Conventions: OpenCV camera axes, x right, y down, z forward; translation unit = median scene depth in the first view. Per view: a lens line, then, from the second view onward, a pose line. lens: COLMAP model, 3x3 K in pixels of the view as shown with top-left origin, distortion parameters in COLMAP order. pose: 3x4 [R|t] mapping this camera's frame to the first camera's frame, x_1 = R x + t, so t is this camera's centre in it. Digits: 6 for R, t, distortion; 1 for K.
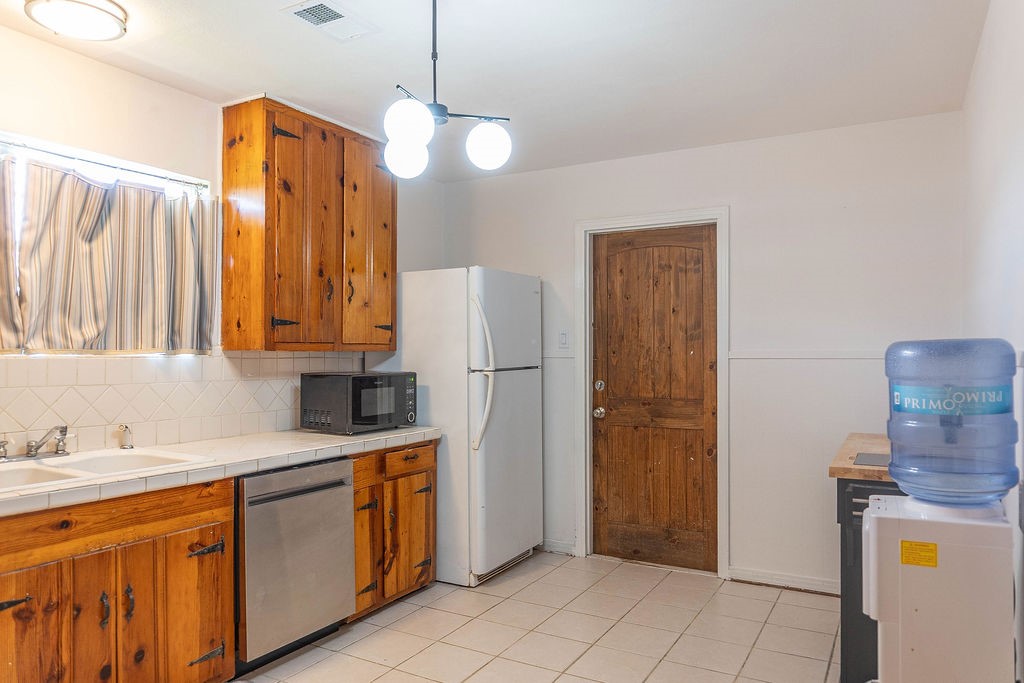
lens RADIAL K [[695.7, 0, 510.1], [0, 695.7, 343.4], [0, 0, 1]] dist [-0.023025, -0.007063]
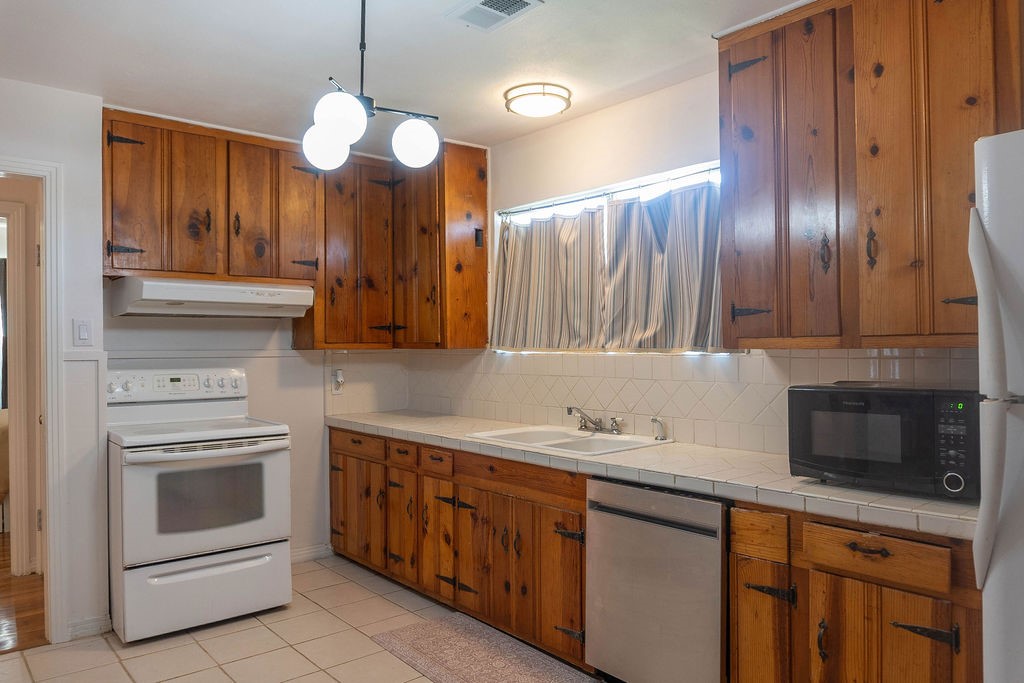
lens RADIAL K [[695.7, 0, 518.4], [0, 695.7, 348.7], [0, 0, 1]] dist [-0.023025, -0.007063]
pose [[-0.329221, 0.000369, -0.944253, 0.610861], [0.017364, 0.999833, -0.005663, 0.013744], [0.944093, -0.018260, -0.329173, 1.283149]]
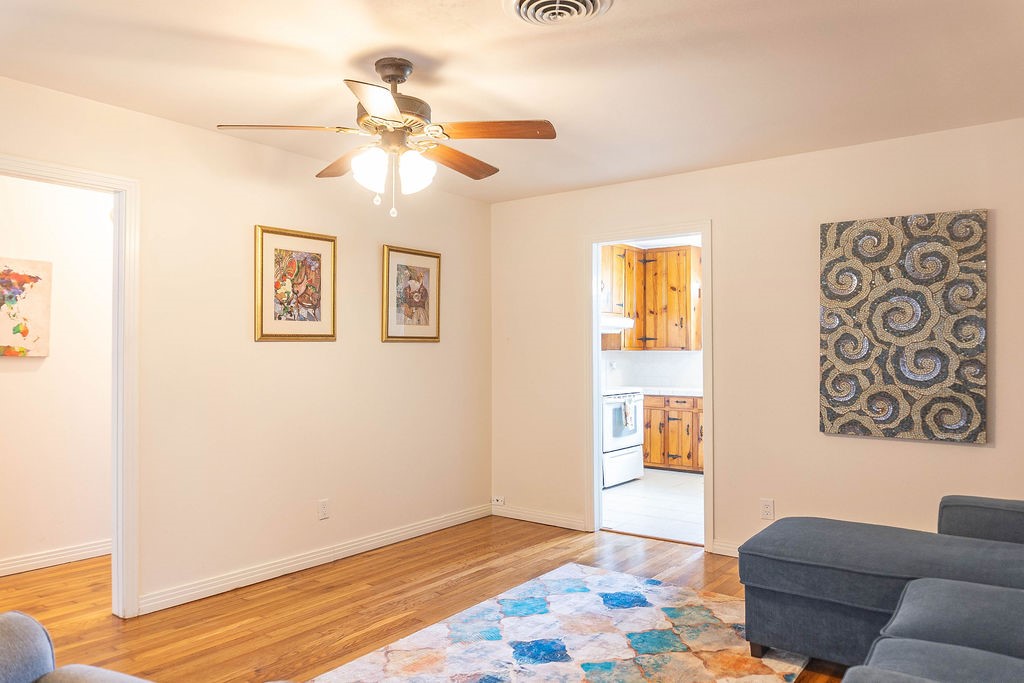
lens RADIAL K [[695.7, 0, 509.7], [0, 695.7, 335.7], [0, 0, 1]] dist [-0.023025, -0.007063]
pose [[-0.136934, -0.021836, -0.990340, 2.286197], [0.013077, 0.999630, -0.023849, 0.000198], [0.990494, -0.016217, -0.136597, 0.268326]]
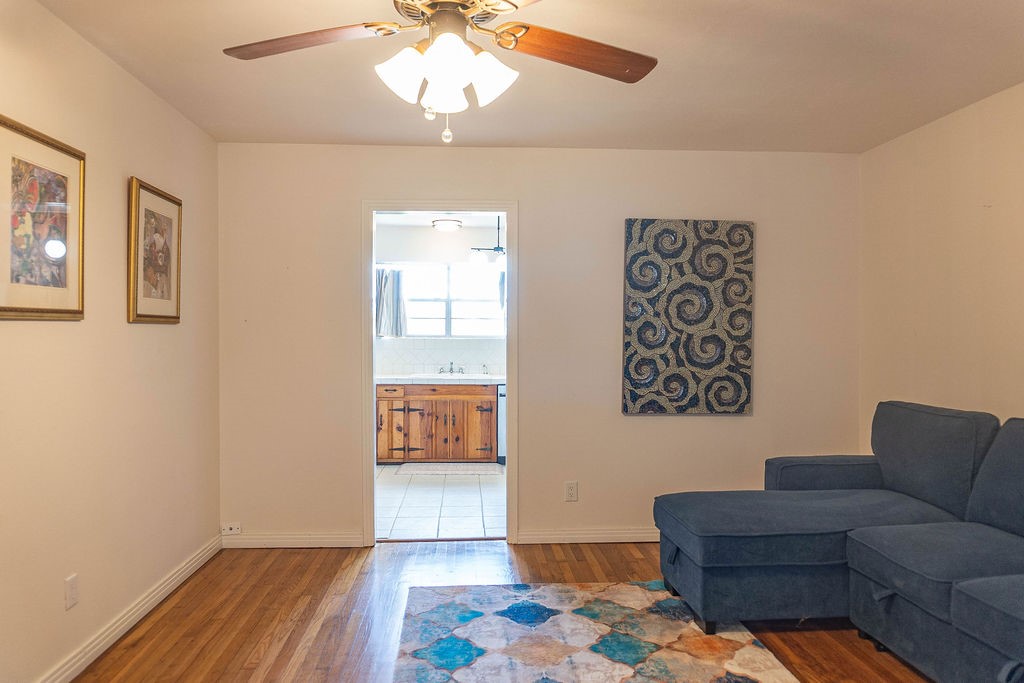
lens RADIAL K [[695.7, 0, 511.3], [0, 695.7, 338.1], [0, 0, 1]] dist [-0.023025, -0.007063]
pose [[0.540920, 0.004990, -0.841059, 1.911724], [0.007765, 0.999910, 0.010926, -0.011951], [0.841038, -0.012441, 0.540833, -0.385256]]
